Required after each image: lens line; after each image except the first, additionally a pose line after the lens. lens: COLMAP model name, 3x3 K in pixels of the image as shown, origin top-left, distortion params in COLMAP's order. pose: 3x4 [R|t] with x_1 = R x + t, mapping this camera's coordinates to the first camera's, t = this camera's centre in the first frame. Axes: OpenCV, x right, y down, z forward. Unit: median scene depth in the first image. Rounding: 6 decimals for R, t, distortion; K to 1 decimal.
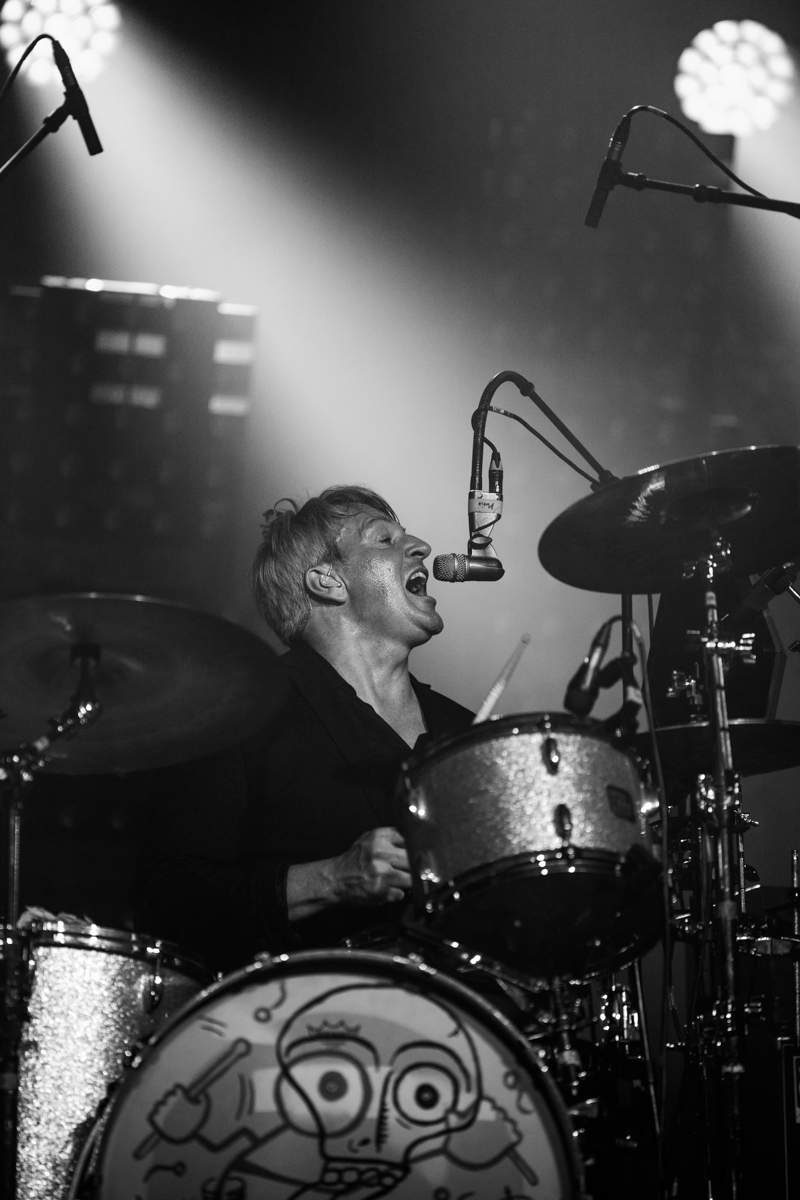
lens RADIAL K [[6399.5, 0, 395.4], [0, 6399.5, 595.0], [0, 0, 1]] dist [2.137146, 0.000000]
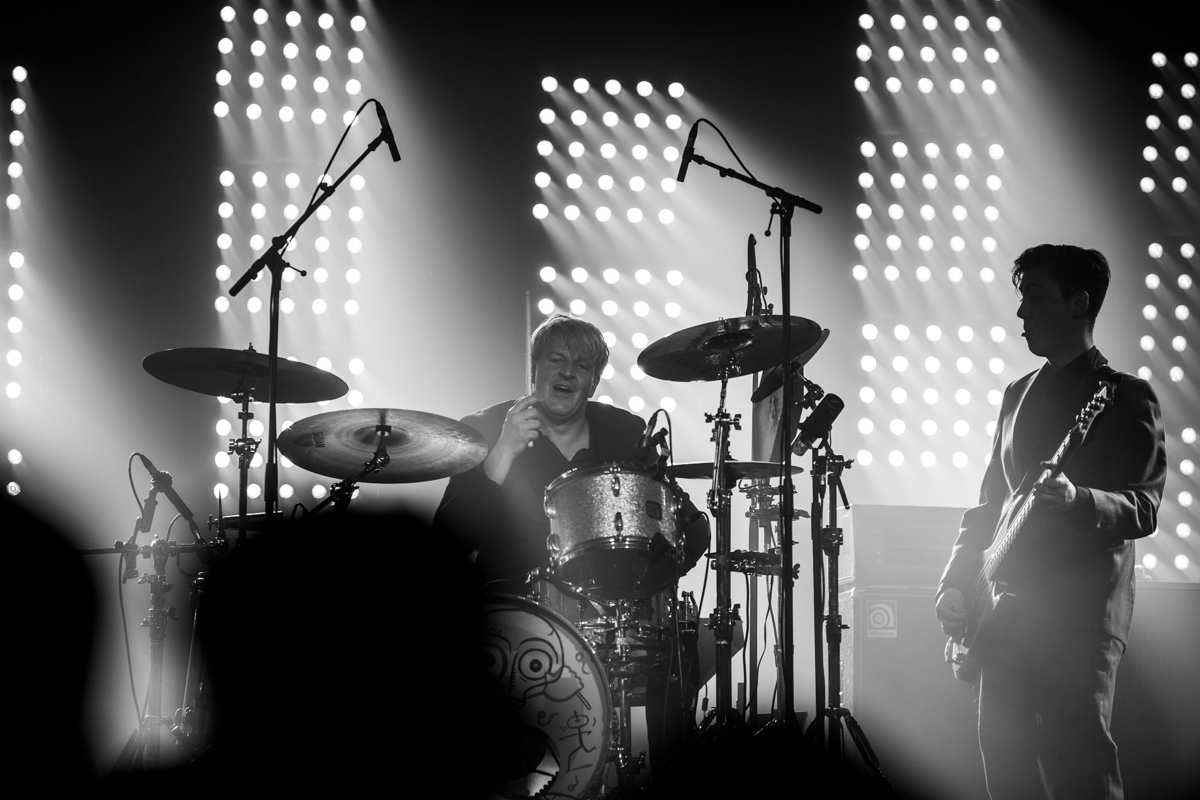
lens RADIAL K [[6399.5, 0, 595.4], [0, 6399.5, 394.0], [0, 0, 1]] dist [2.137146, 0.000000]
pose [[0.988419, 0.003413, -0.151711, 0.320198], [0.011161, 0.995404, 0.095113, -0.191703], [0.151339, -0.095704, 0.983838, -0.920531]]
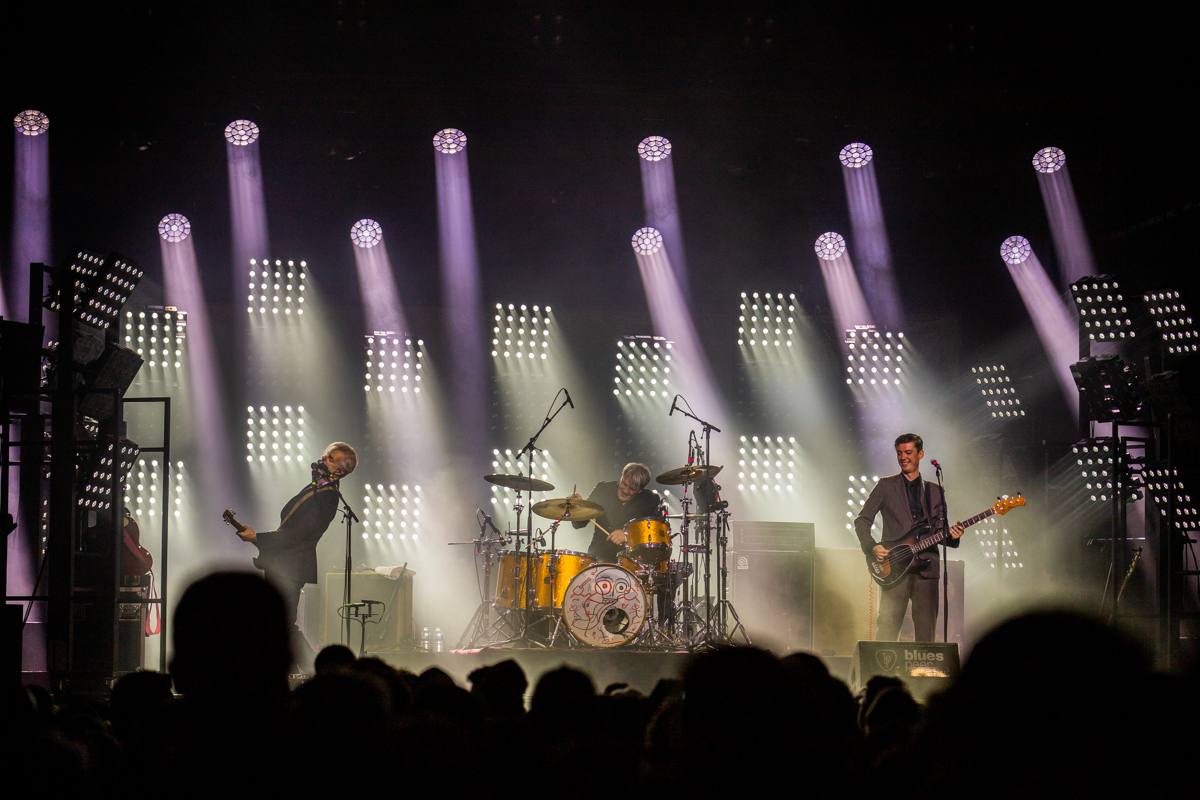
lens RADIAL K [[3701.0, 0, 604.2], [0, 3701.0, 401.0], [0, 0, 1]] dist [0.520750, 0.000000]
pose [[0.987977, 0.011842, -0.154148, 0.495829], [0.006527, 0.992978, 0.118116, -0.476851], [0.154464, -0.117702, 0.980962, -2.214907]]
